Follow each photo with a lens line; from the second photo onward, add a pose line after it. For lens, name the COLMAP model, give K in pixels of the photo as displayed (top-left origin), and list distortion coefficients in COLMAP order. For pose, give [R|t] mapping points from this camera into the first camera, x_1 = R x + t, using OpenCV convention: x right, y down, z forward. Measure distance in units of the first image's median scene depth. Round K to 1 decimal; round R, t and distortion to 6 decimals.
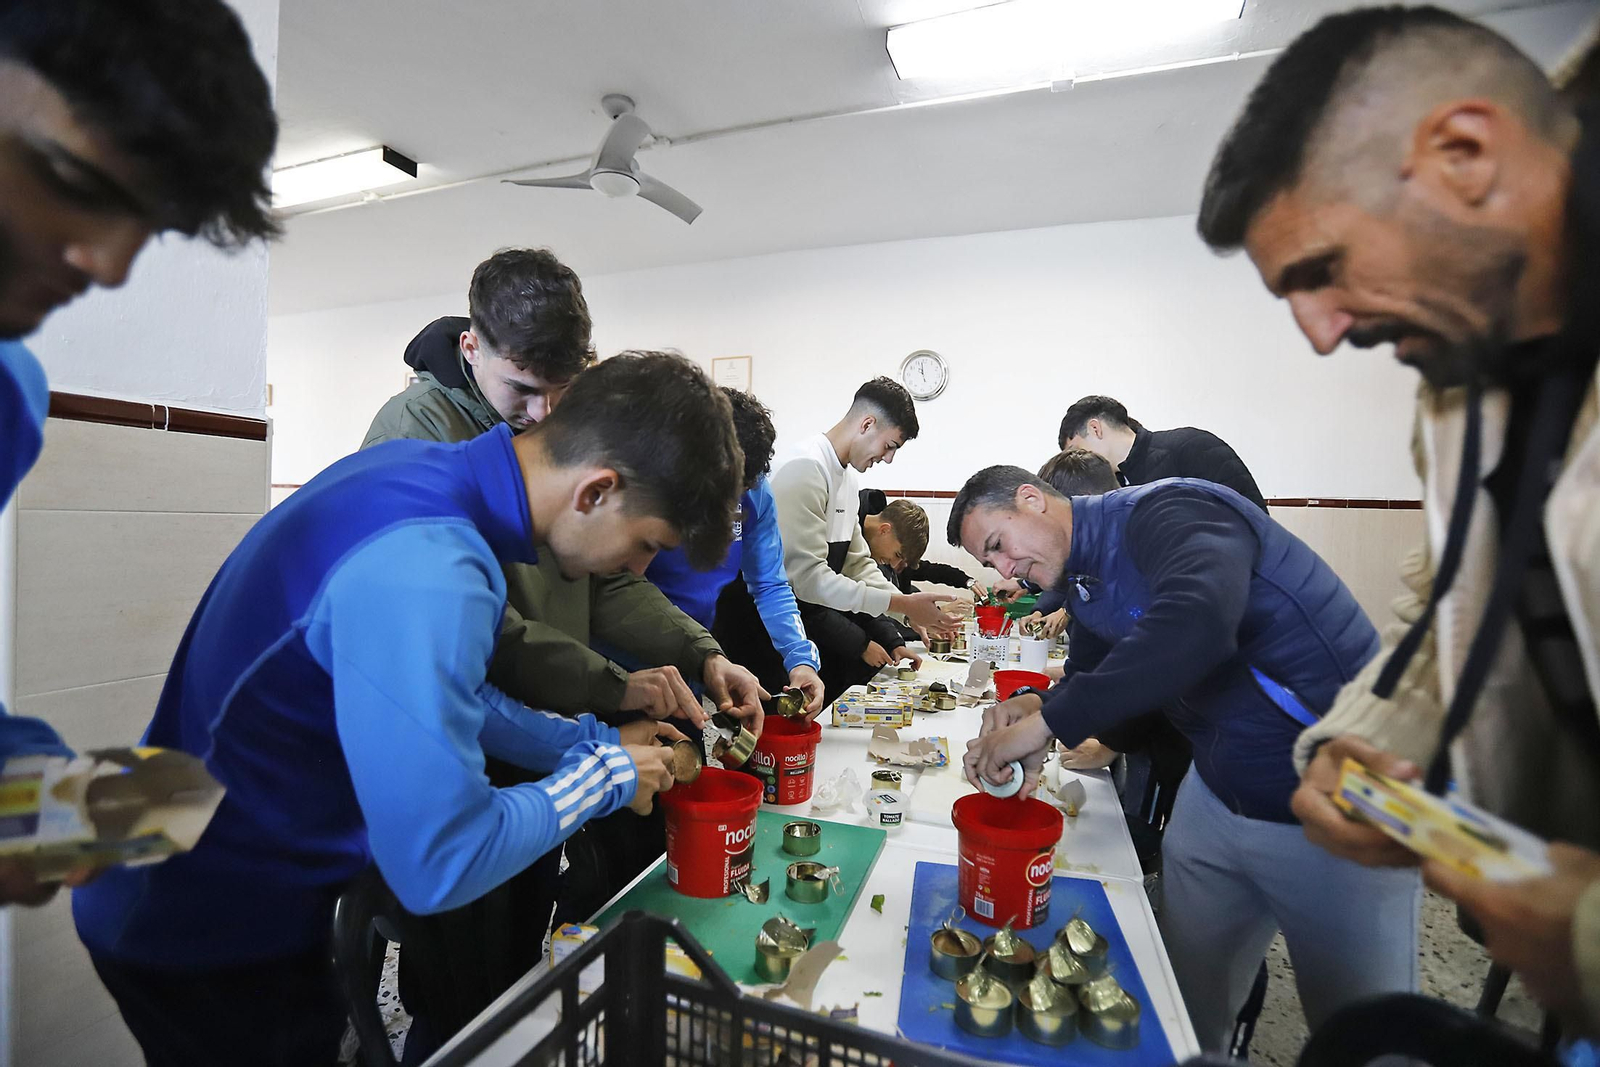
lens RADIAL K [[798.9, 0, 778.7], [0, 798.9, 497.4], [0, 0, 1]] dist [-0.039901, 0.018891]
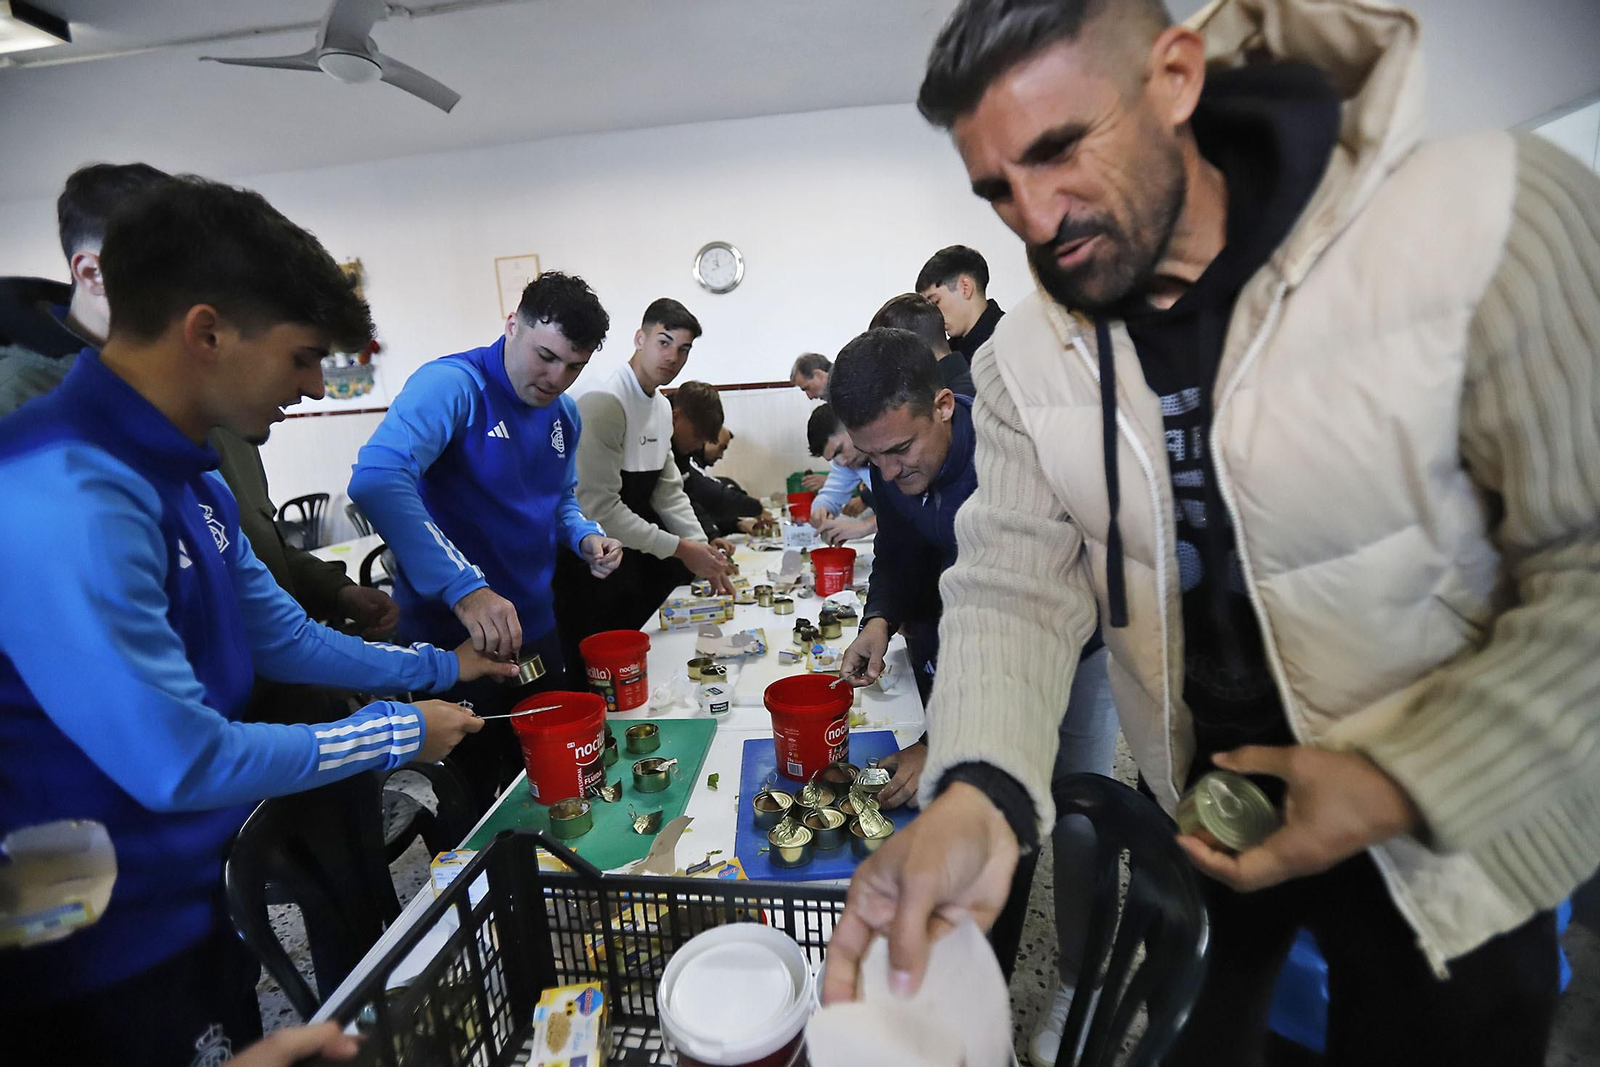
lens RADIAL K [[798.9, 0, 793.6], [0, 798.9, 521.0], [0, 0, 1]] dist [-0.039901, 0.018891]
pose [[0.964635, -0.119870, 0.234755, 0.006364], [0.078911, 0.981094, 0.176711, -0.056247], [-0.251499, -0.151937, 0.955857, -0.090024]]
